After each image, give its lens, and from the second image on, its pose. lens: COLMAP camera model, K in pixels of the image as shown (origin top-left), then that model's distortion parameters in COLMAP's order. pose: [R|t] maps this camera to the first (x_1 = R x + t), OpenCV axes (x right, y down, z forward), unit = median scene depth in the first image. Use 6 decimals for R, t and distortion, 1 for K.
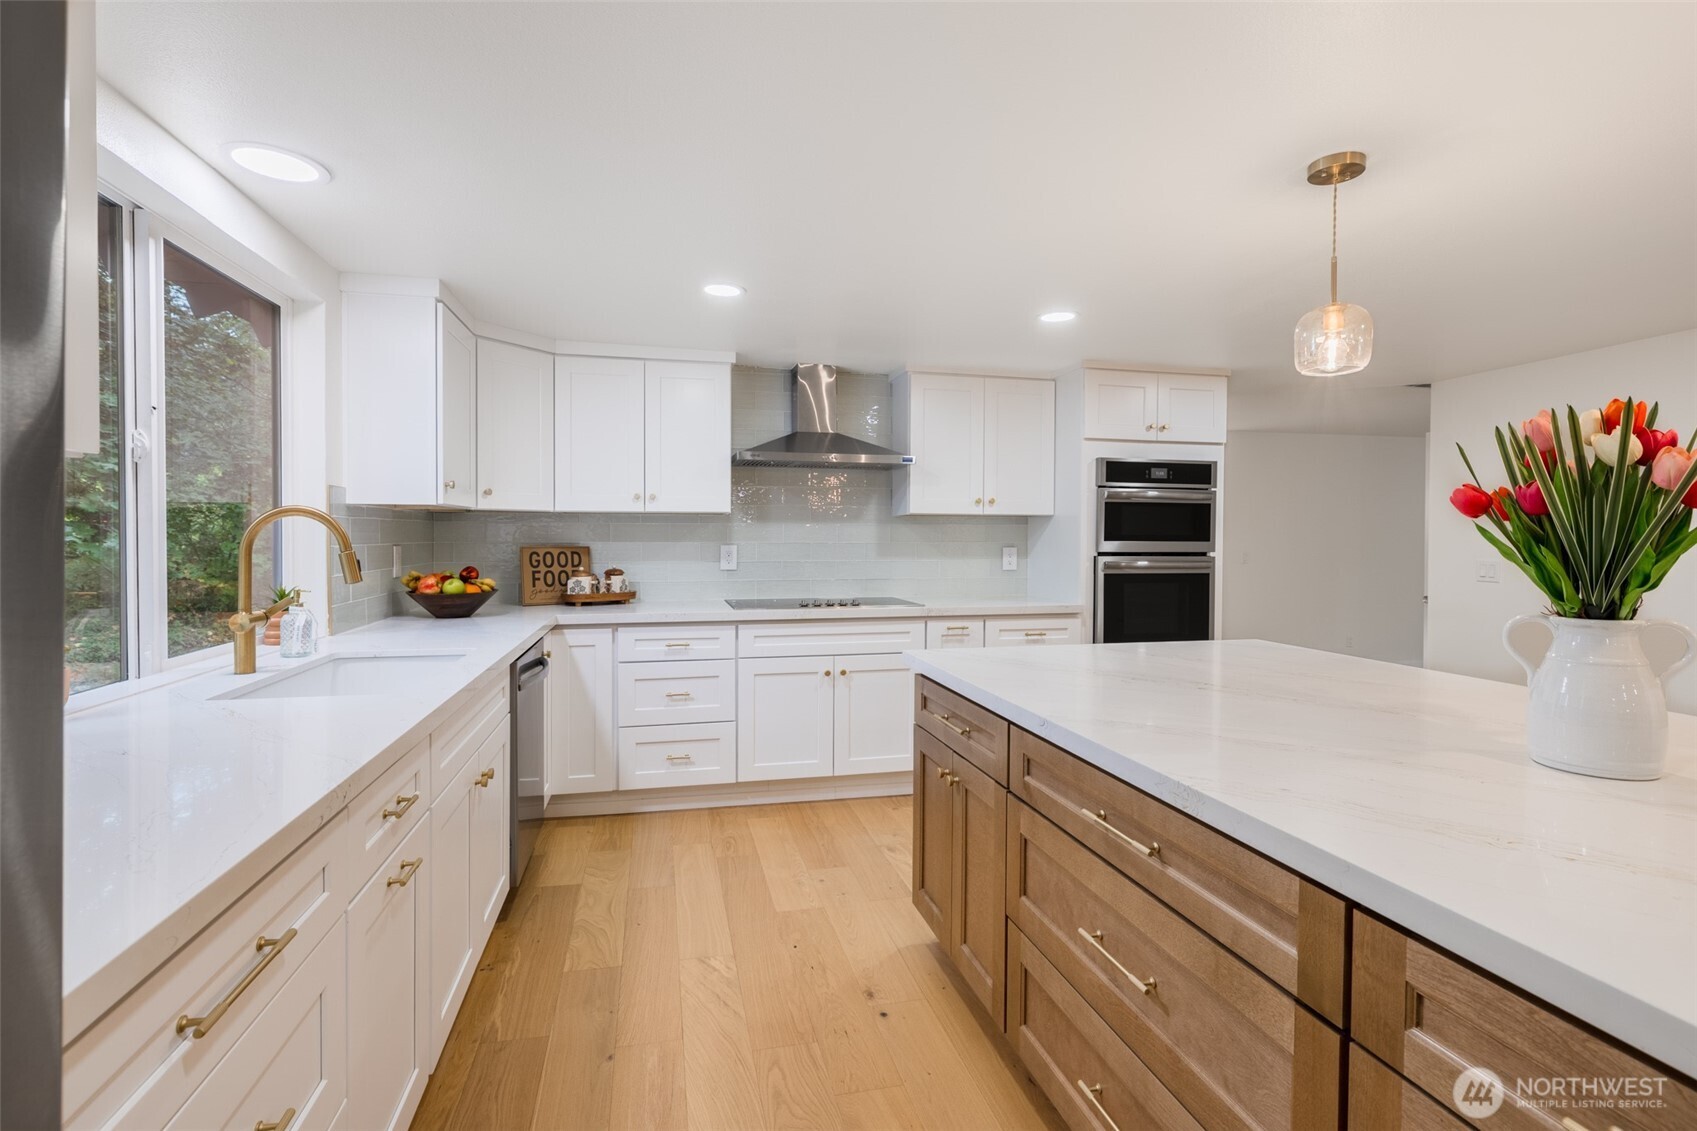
lens RADIAL K [[827.6, 0, 860.6], [0, 827.6, 552.2], [0, 0, 1]] dist [0.012184, -0.002408]
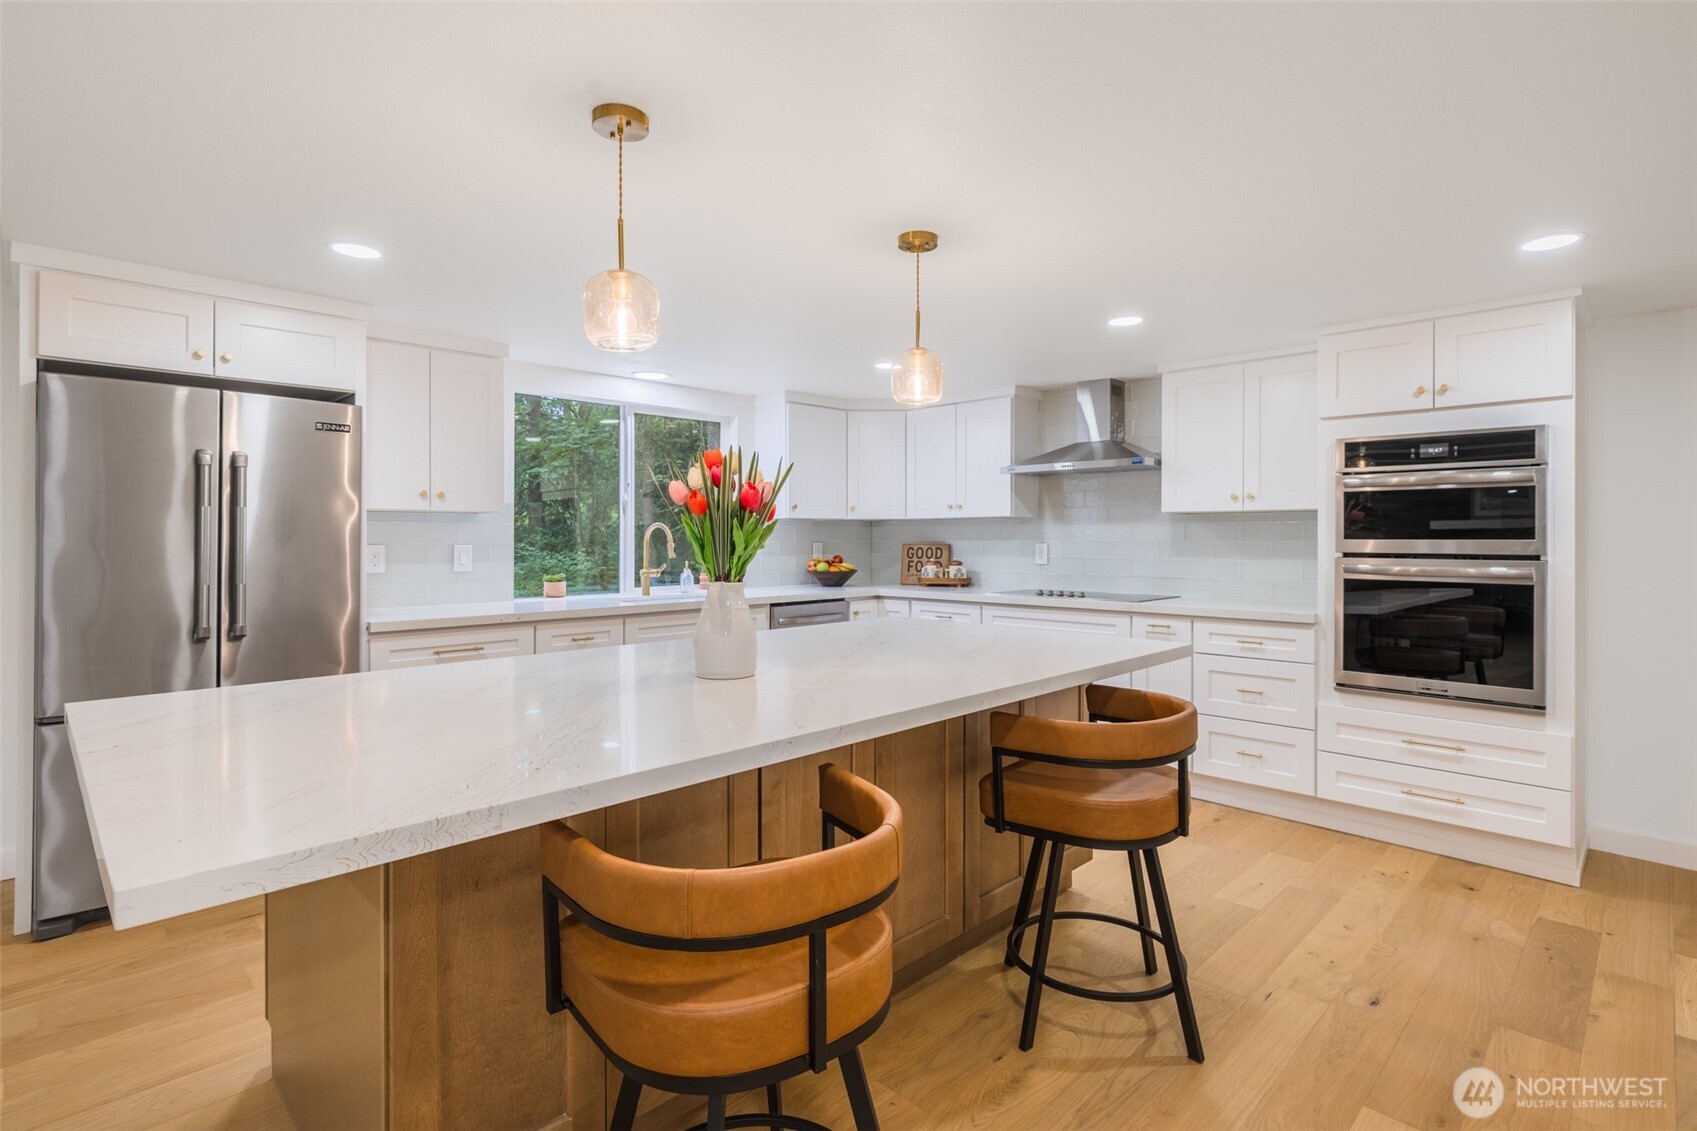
lens RADIAL K [[827.6, 0, 857.0], [0, 827.6, 551.6], [0, 0, 1]] dist [0.012184, -0.002408]
pose [[0.525899, 0.010978, -0.850476, 0.762349], [-0.012342, 0.999910, 0.005275, 0.000465], [0.850457, 0.007723, 0.525987, 0.152696]]
